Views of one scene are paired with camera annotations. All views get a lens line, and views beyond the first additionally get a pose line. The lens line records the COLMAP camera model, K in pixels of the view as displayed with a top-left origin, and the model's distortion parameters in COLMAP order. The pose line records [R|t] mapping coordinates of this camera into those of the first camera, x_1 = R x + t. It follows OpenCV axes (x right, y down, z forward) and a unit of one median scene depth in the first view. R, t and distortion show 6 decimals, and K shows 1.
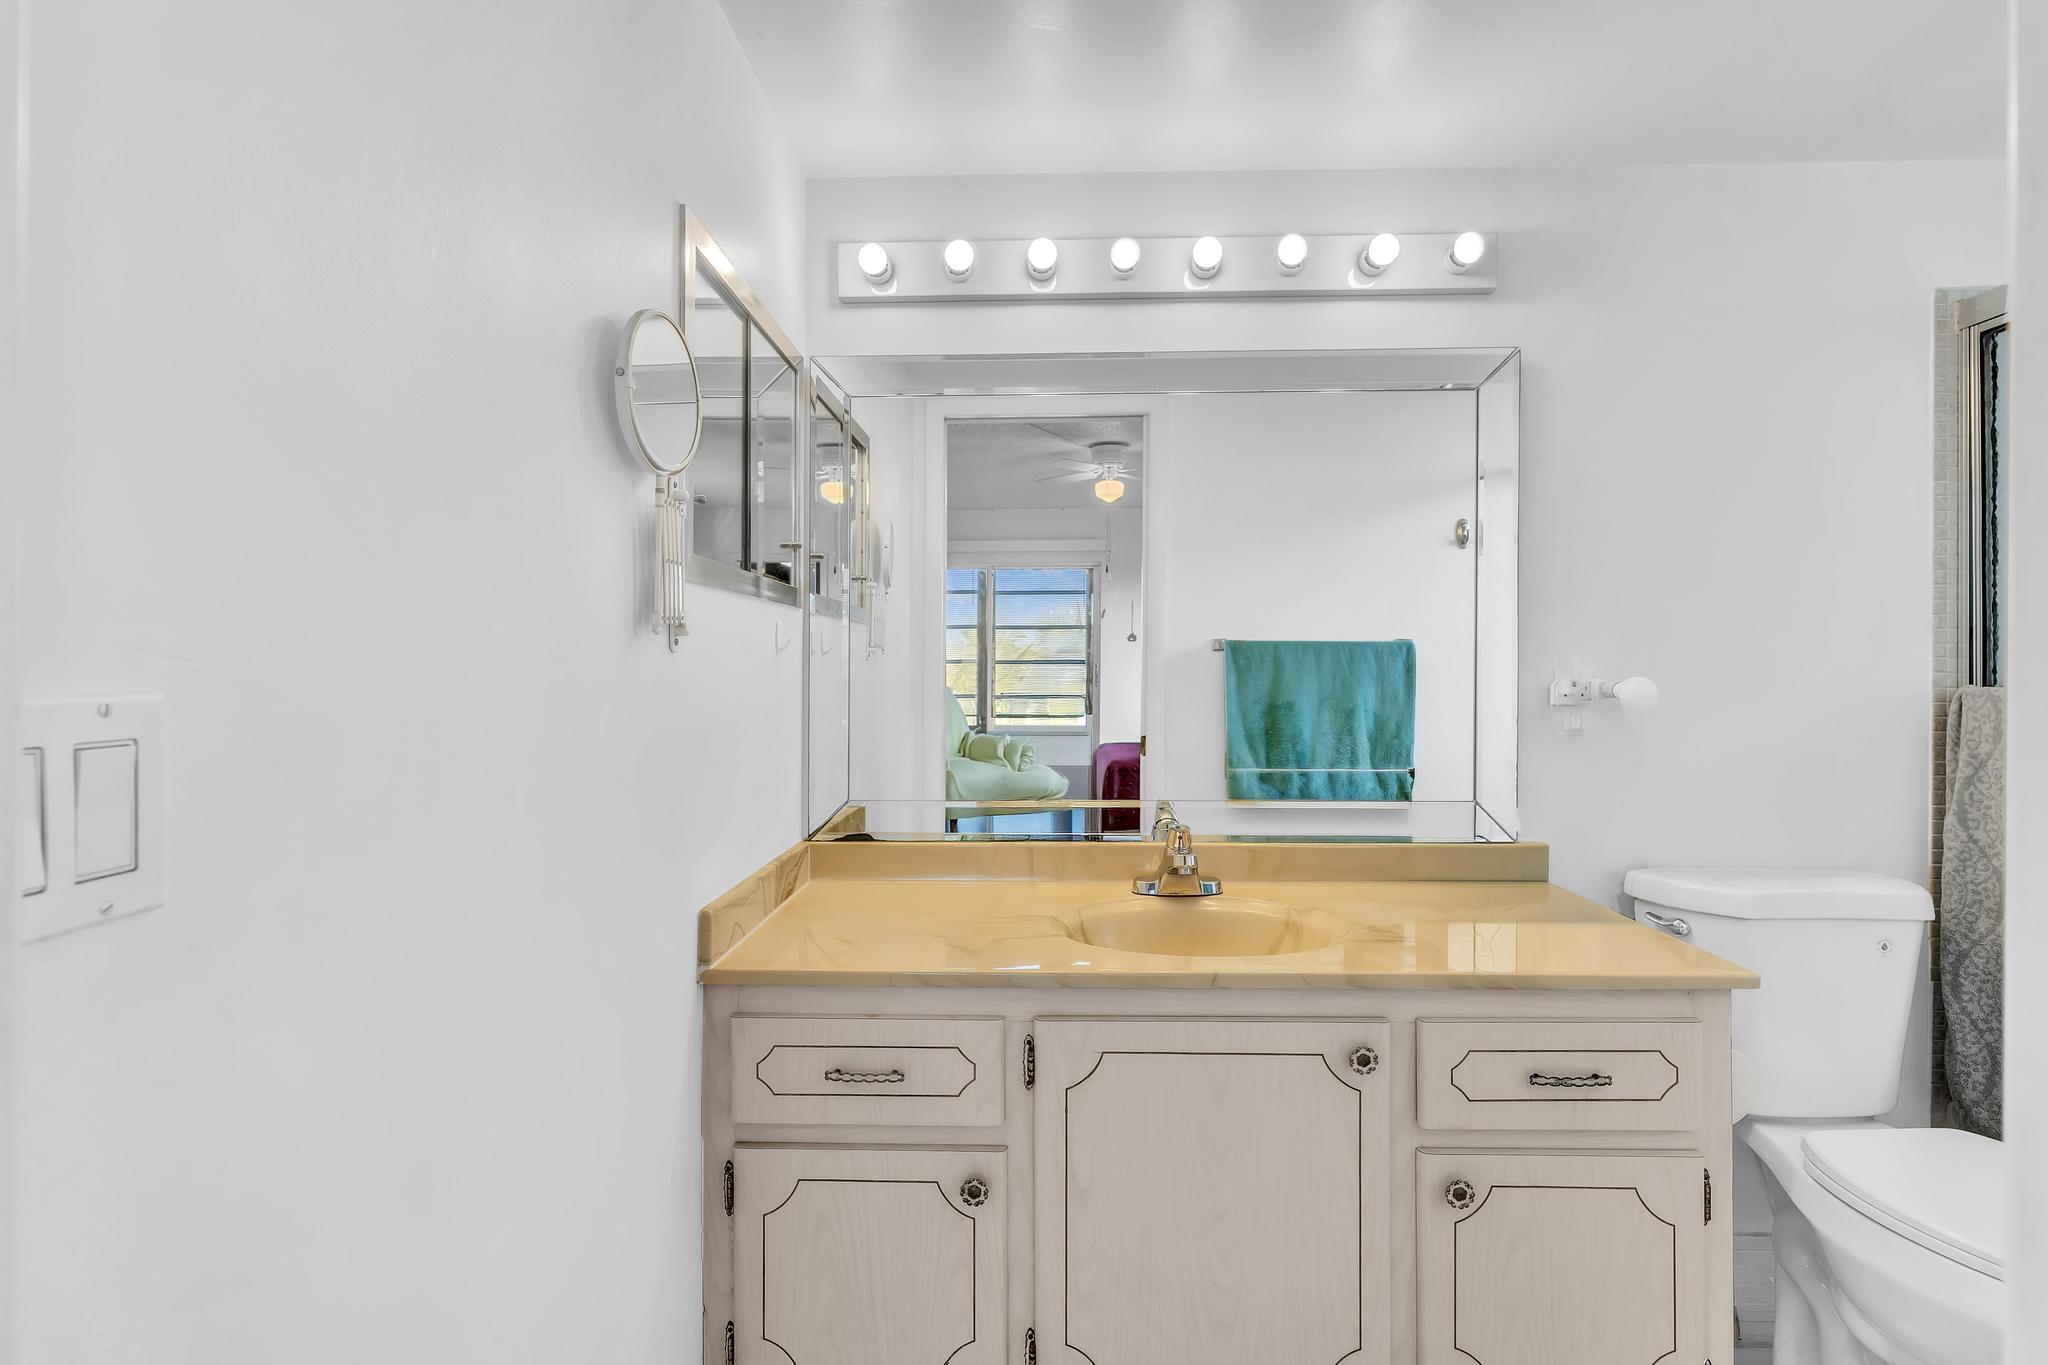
lens RADIAL K [[952.7, 0, 1017.4], [0, 952.7, 670.1], [0, 0, 1]] dist [-0.001552, 0.000670]
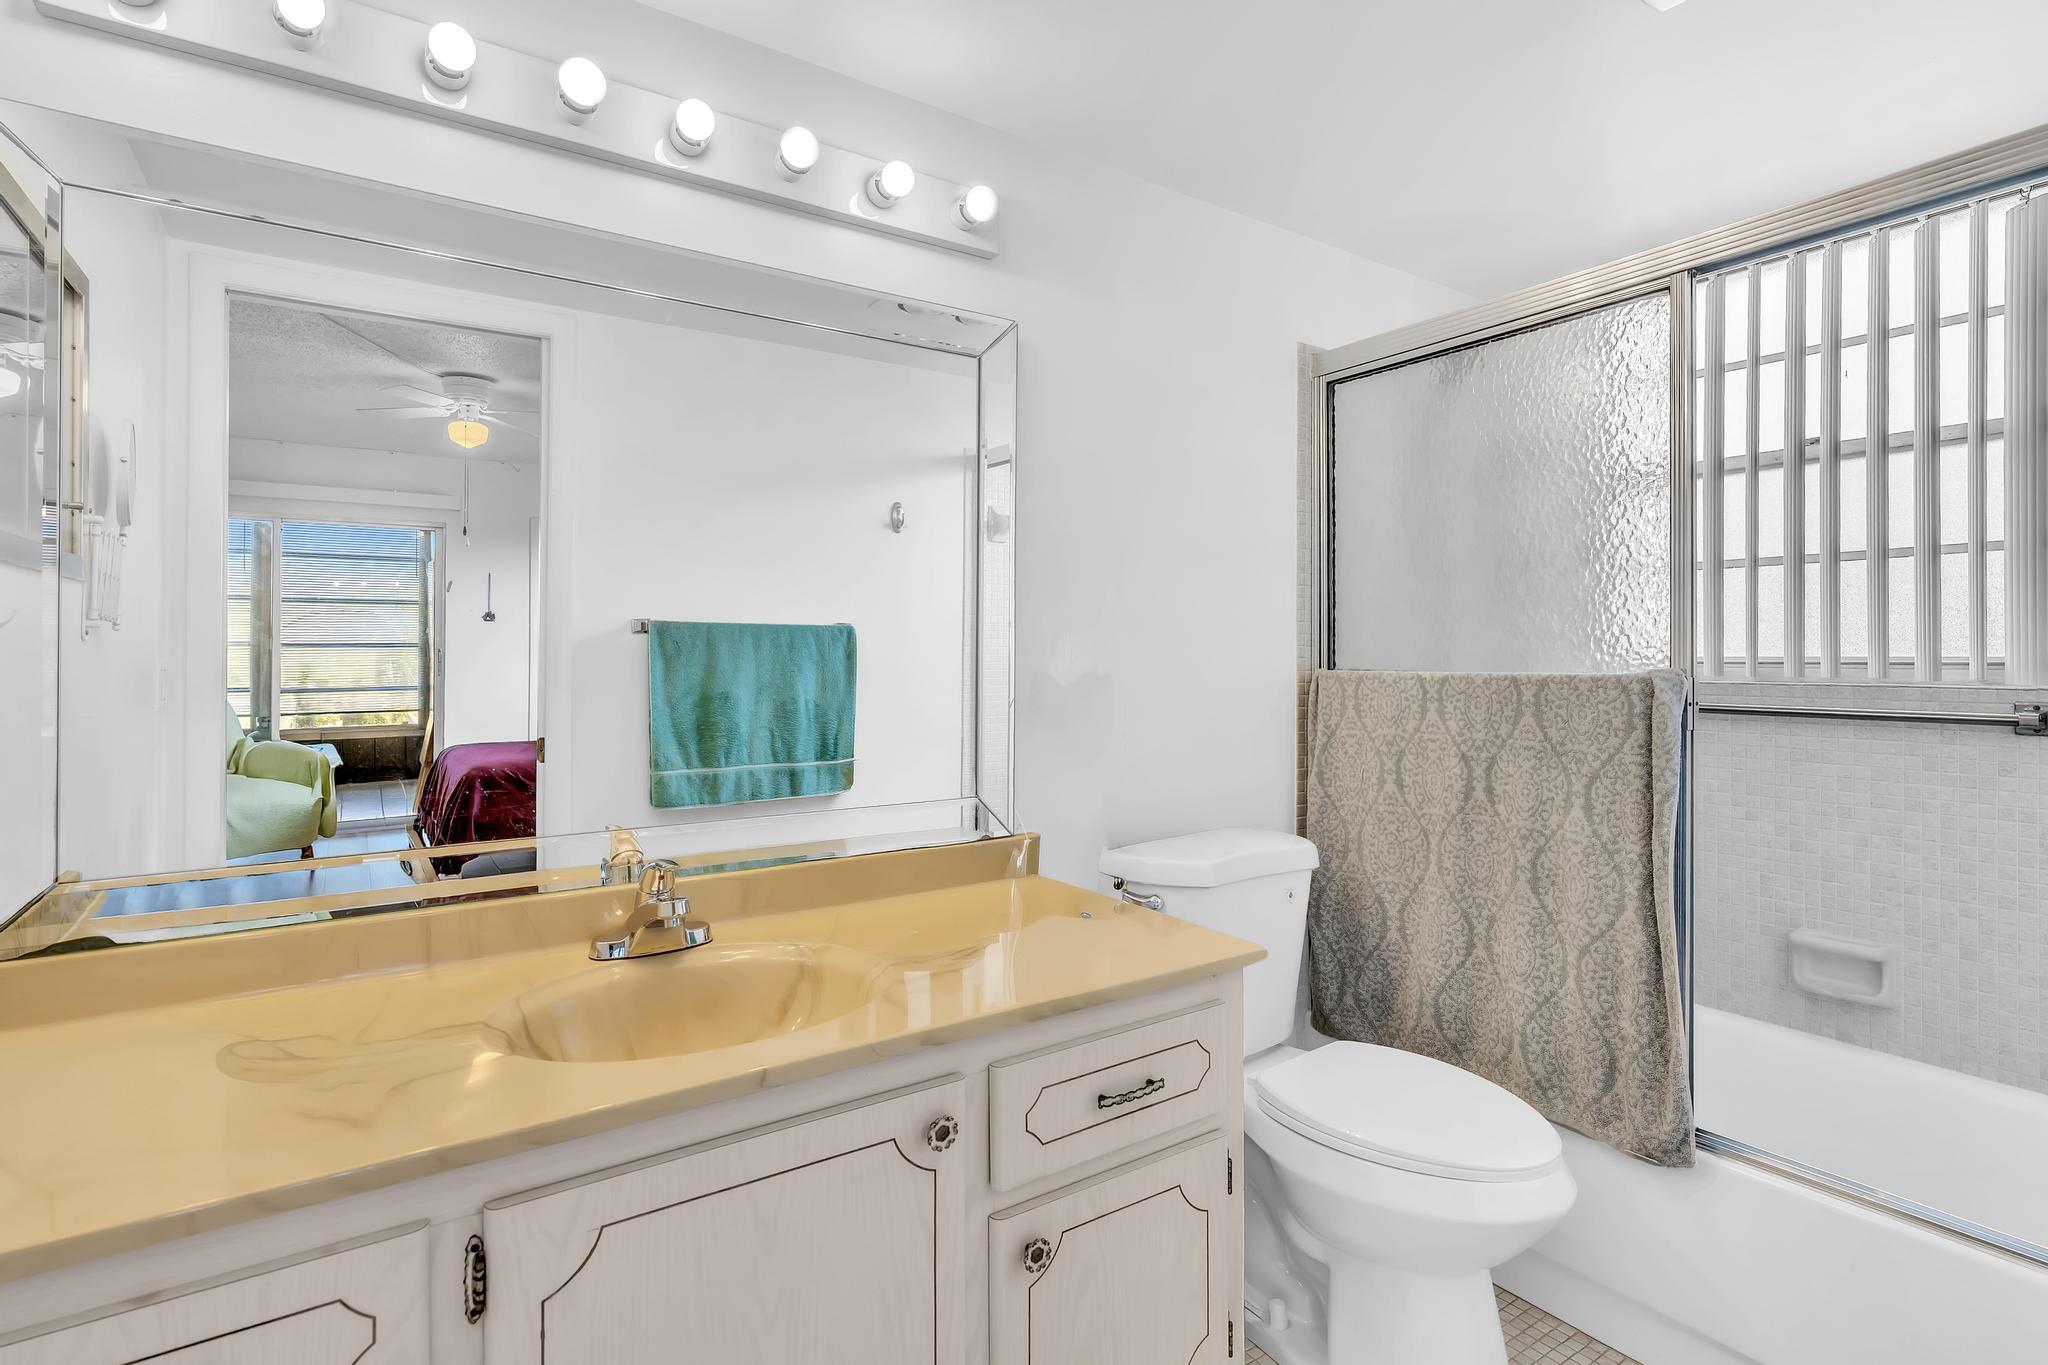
lens RADIAL K [[992.9, 0, 1023.3], [0, 992.9, 656.0], [0, 0, 1]] dist [-0.003951, -0.000400]
pose [[0.812589, -0.000103, 0.582837, -0.052940], [-0.000407, 1.000000, 0.000745, -0.001213], [-0.582837, -0.000842, 0.812588, 0.181712]]
